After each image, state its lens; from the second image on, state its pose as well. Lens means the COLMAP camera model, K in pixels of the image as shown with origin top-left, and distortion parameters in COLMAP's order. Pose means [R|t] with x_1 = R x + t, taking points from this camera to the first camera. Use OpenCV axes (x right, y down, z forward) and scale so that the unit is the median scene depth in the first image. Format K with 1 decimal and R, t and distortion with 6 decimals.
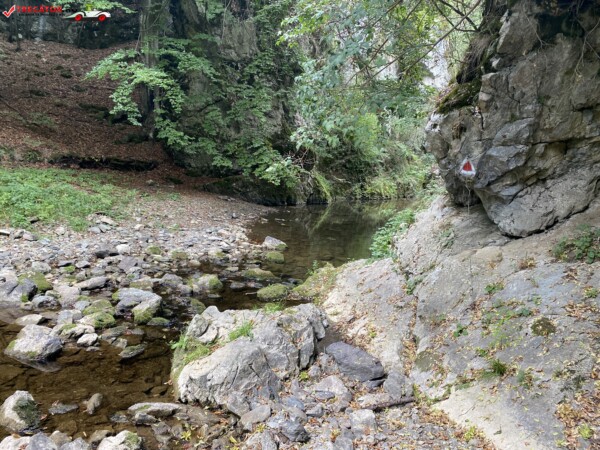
lens RADIAL K [[458.2, 0, 299.8], [0, 458.2, 225.1], [0, 0, 1]] dist [-0.037941, 0.056075]
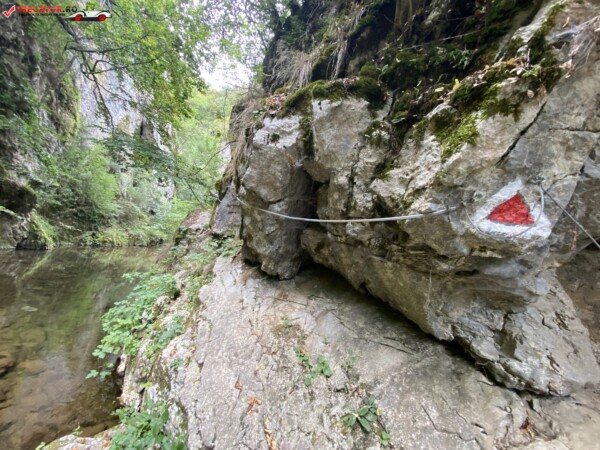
lens RADIAL K [[259.6, 0, 296.1], [0, 259.6, 232.7], [0, 0, 1]] dist [-0.001363, -0.000707]
pose [[0.695798, 0.090771, 0.712479, 0.029368], [-0.008878, 0.992993, -0.117838, -0.019668], [-0.718183, 0.075666, 0.691728, 0.214604]]
